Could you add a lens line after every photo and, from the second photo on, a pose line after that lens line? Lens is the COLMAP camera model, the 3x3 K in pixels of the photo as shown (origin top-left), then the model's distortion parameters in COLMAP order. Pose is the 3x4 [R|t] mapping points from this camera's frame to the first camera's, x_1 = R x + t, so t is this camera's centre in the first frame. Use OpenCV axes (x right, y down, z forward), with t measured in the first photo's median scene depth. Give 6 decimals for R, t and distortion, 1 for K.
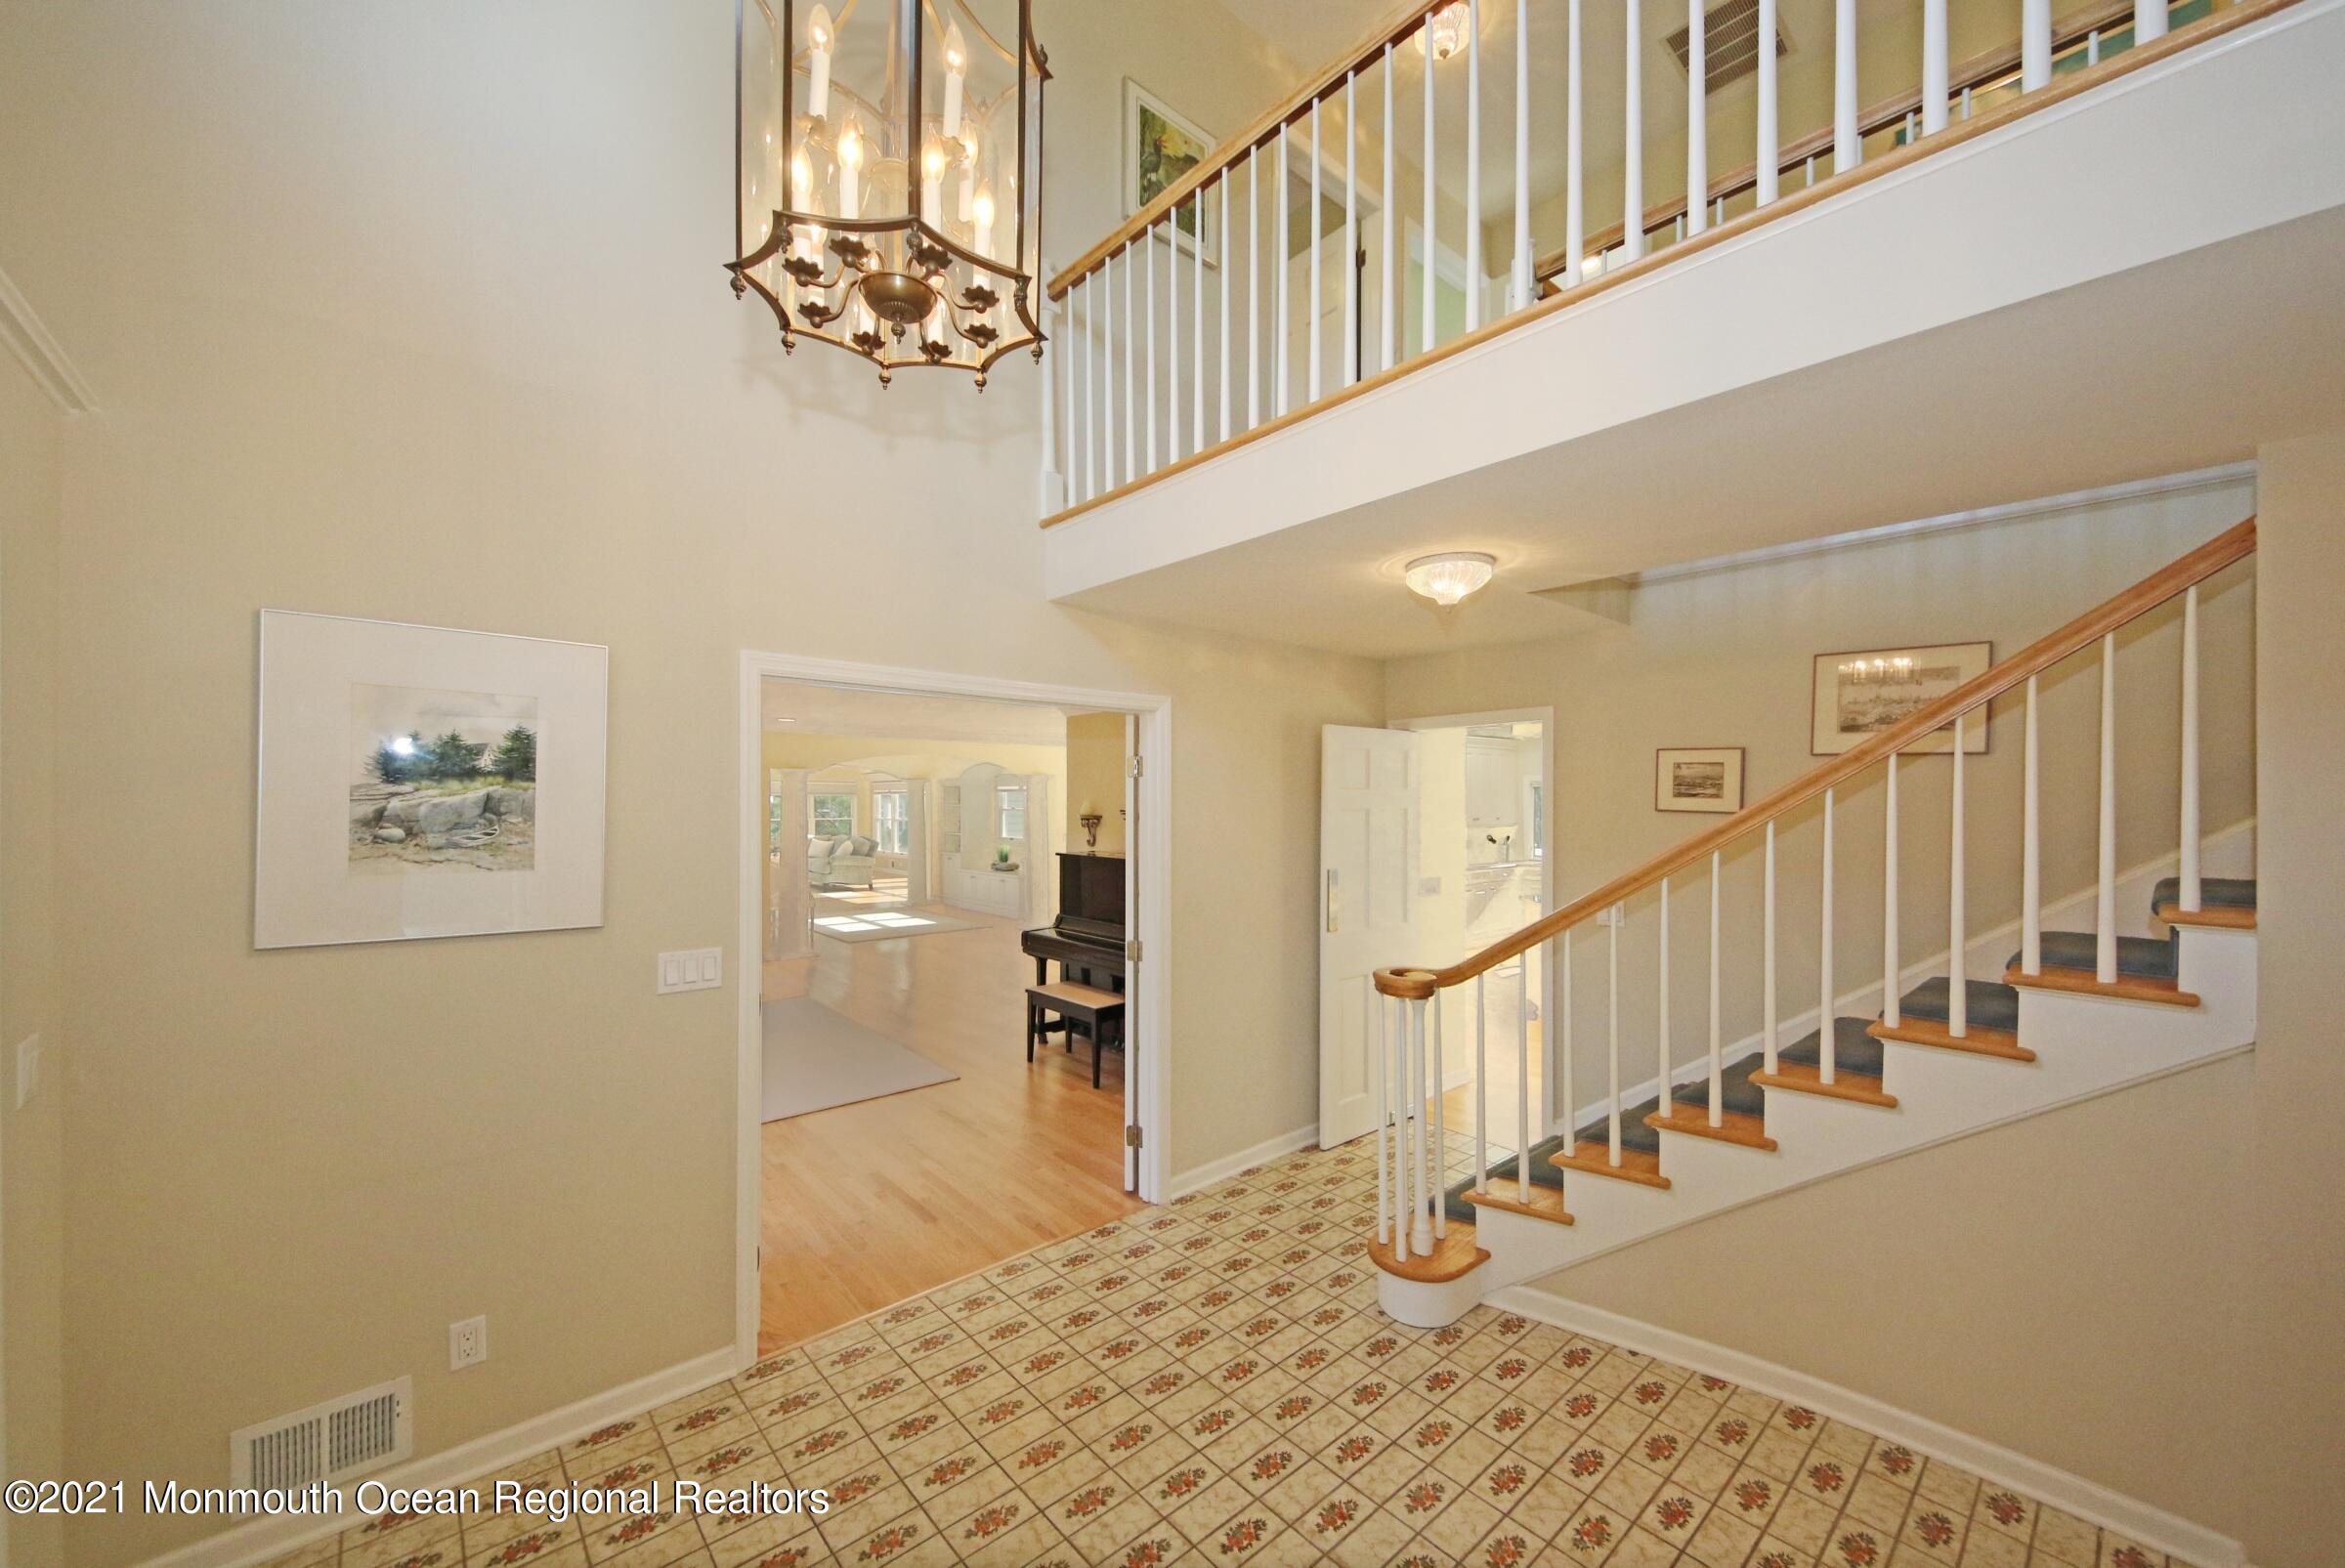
lens RADIAL K [[893.7, 0, 1183.6], [0, 893.7, 799.7], [0, 0, 1]] dist [0.017722, -0.000209]
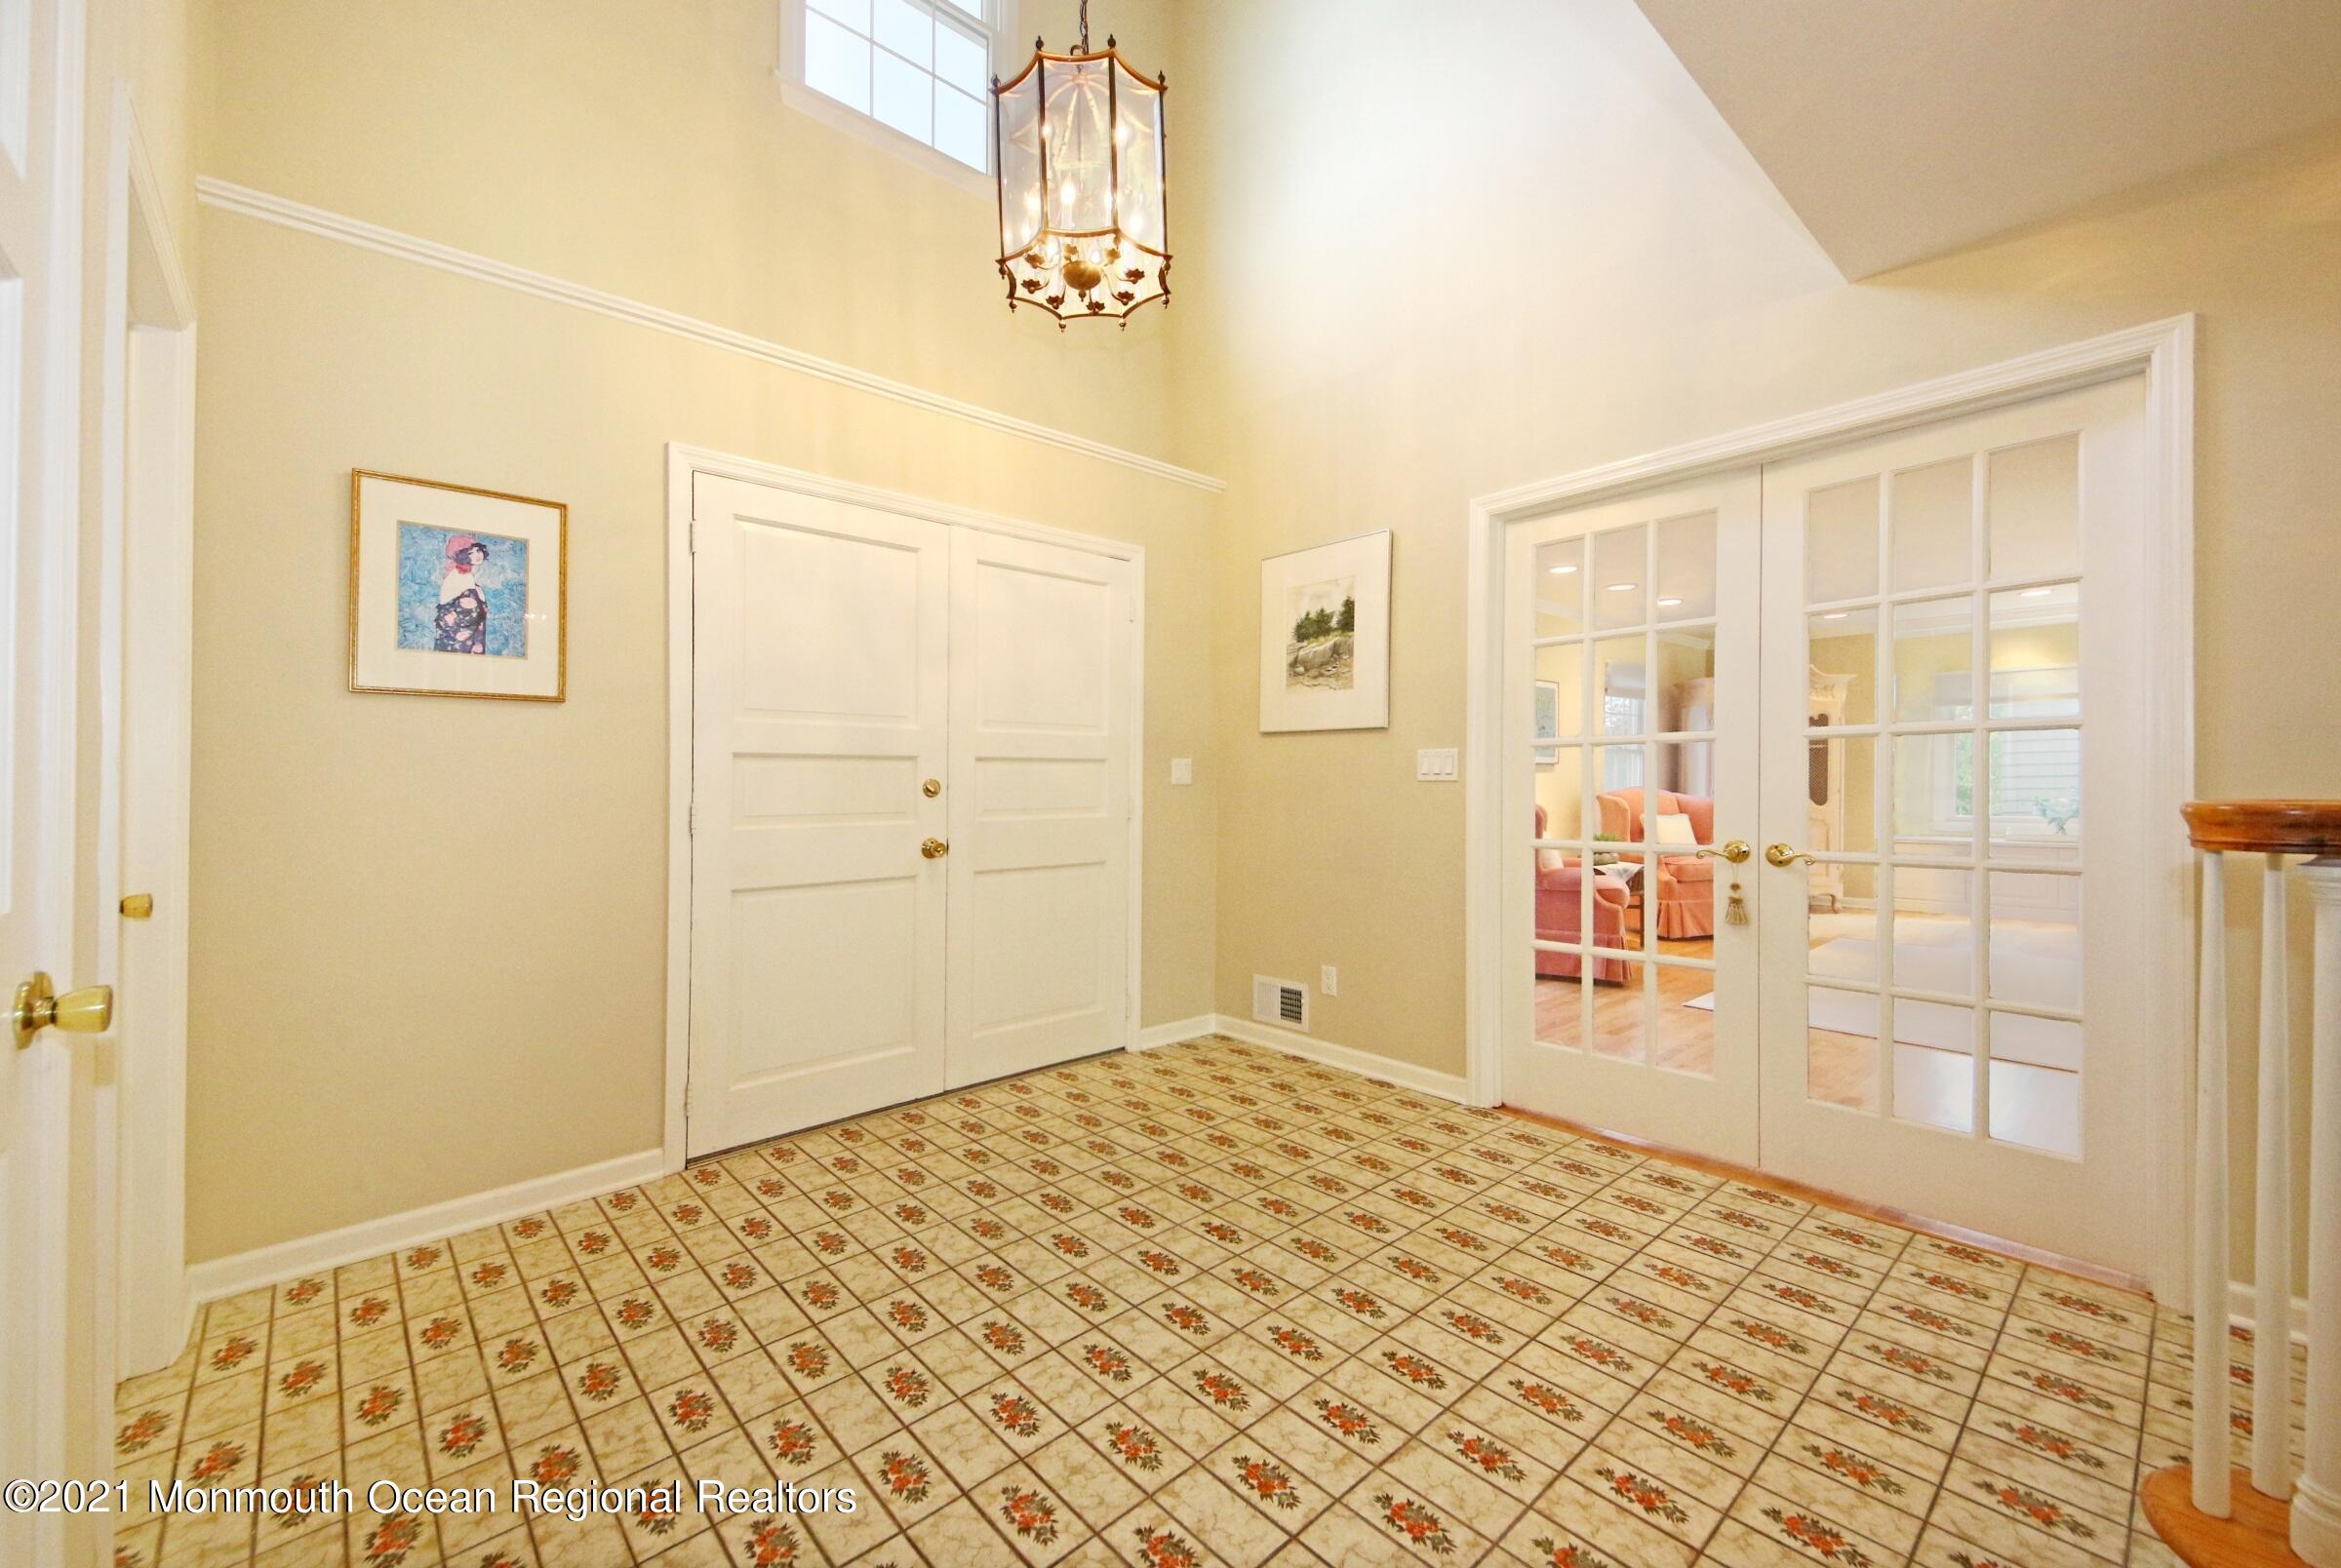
lens RADIAL K [[924.8, 0, 1180.0], [0, 924.8, 774.1], [0, 0, 1]] dist [0.022168, 0.000032]
pose [[-0.000830, -0.025258, -0.999681, 0.862301], [0.000822, 0.999681, -0.025259, 0.267656], [0.999999, -0.000843, -0.000808, 0.724813]]
